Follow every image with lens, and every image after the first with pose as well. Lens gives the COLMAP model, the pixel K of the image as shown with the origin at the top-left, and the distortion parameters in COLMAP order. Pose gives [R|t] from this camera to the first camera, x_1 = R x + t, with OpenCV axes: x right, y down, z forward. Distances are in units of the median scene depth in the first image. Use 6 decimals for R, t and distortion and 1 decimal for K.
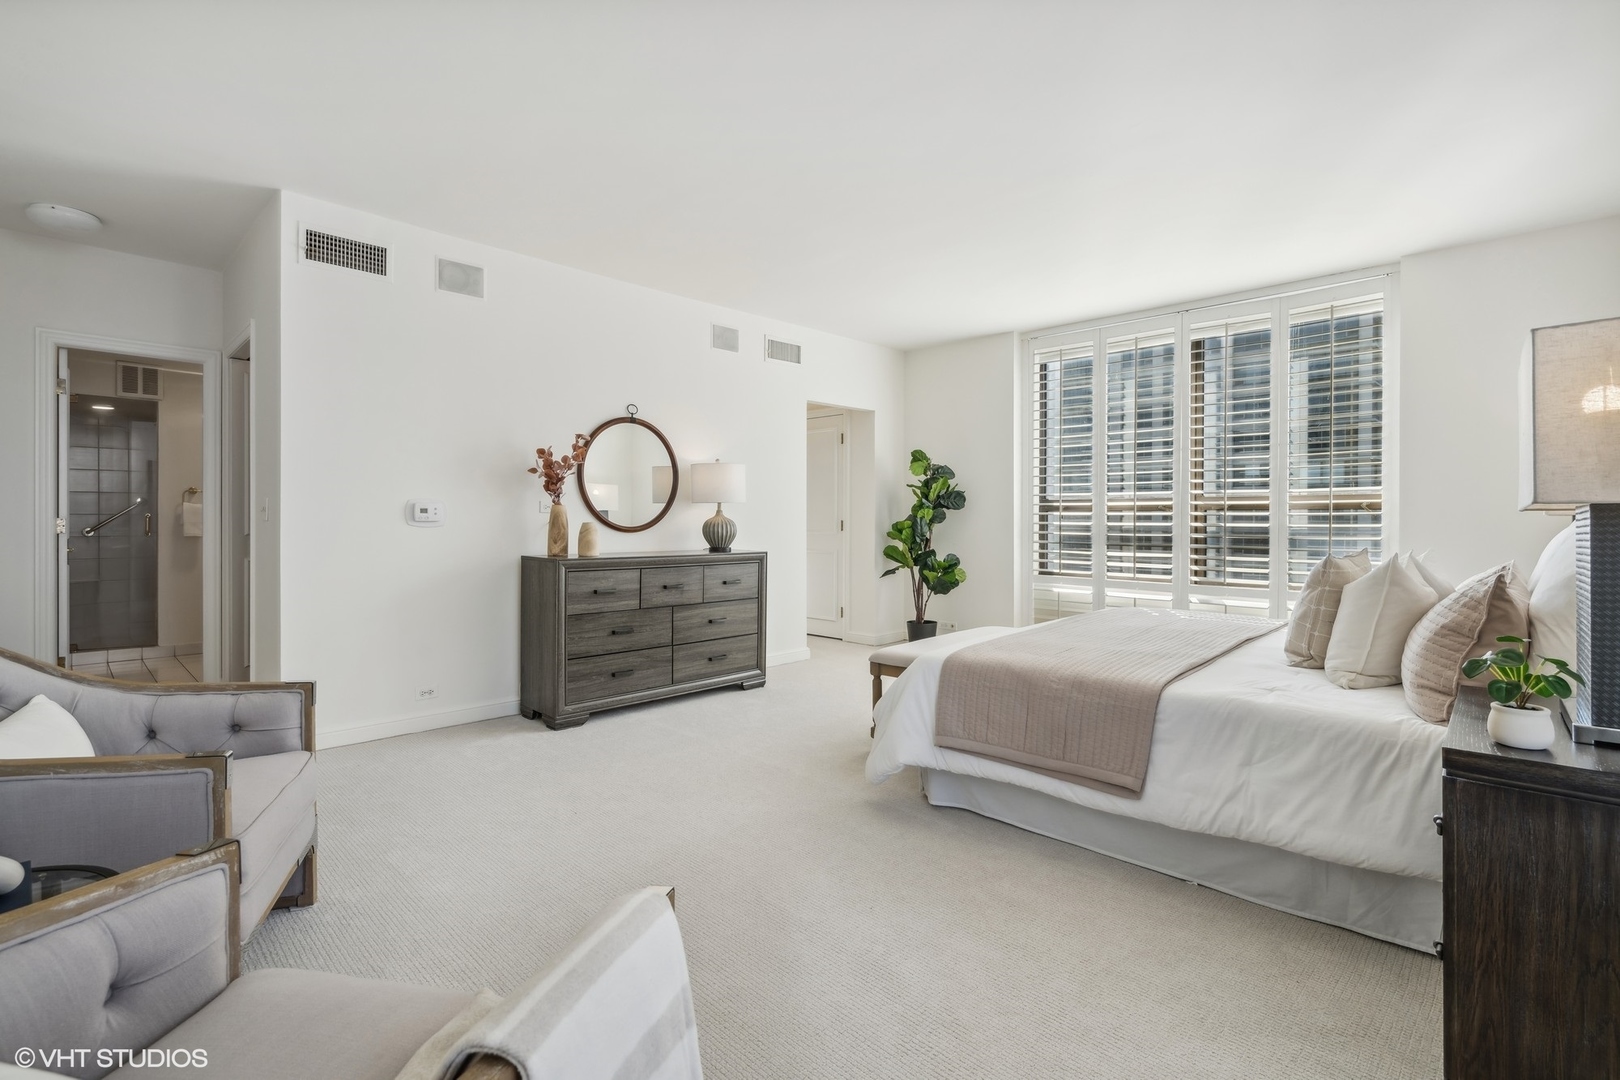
lens RADIAL K [[751.9, 0, 801.0], [0, 751.9, 523.6], [0, 0, 1]] dist [-0.012679, 0.001309]
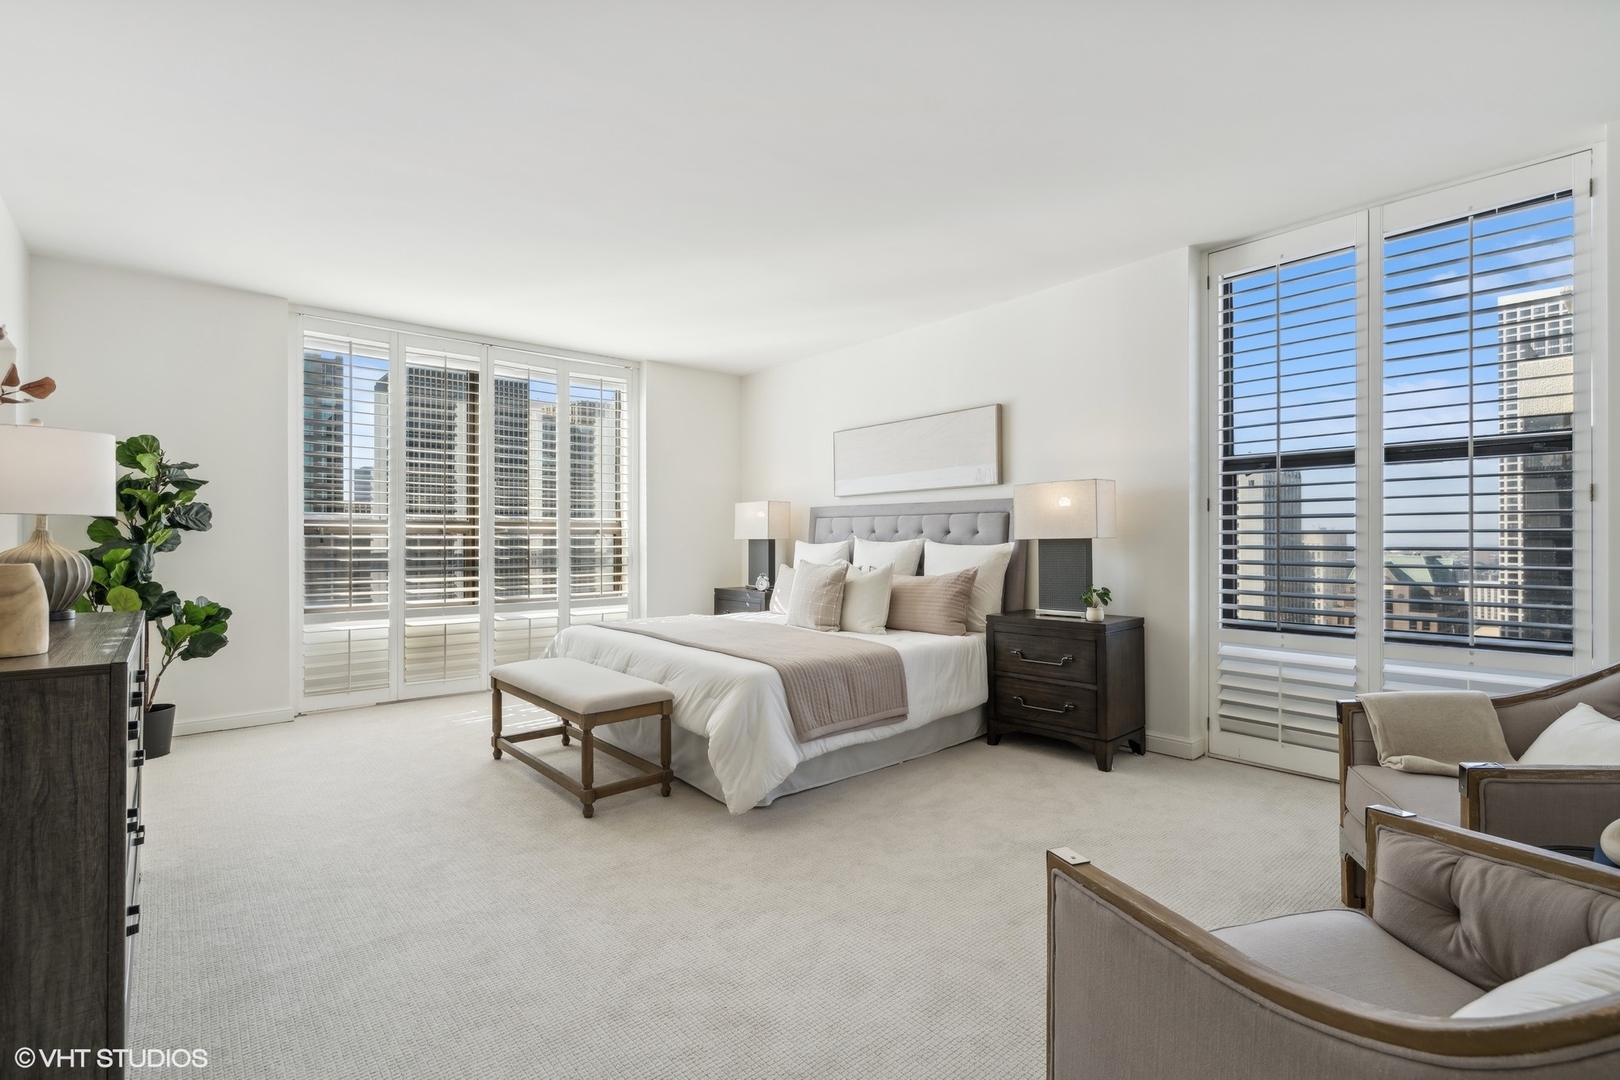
lens RADIAL K [[751.9, 0, 802.4], [0, 751.9, 540.2], [0, 0, 1]] dist [-0.012679, 0.001309]
pose [[0.073506, -0.002933, 0.997290, -0.485345], [0.011439, 0.999932, 0.002098, -0.006375], [-0.997229, 0.011253, 0.073535, 0.465616]]
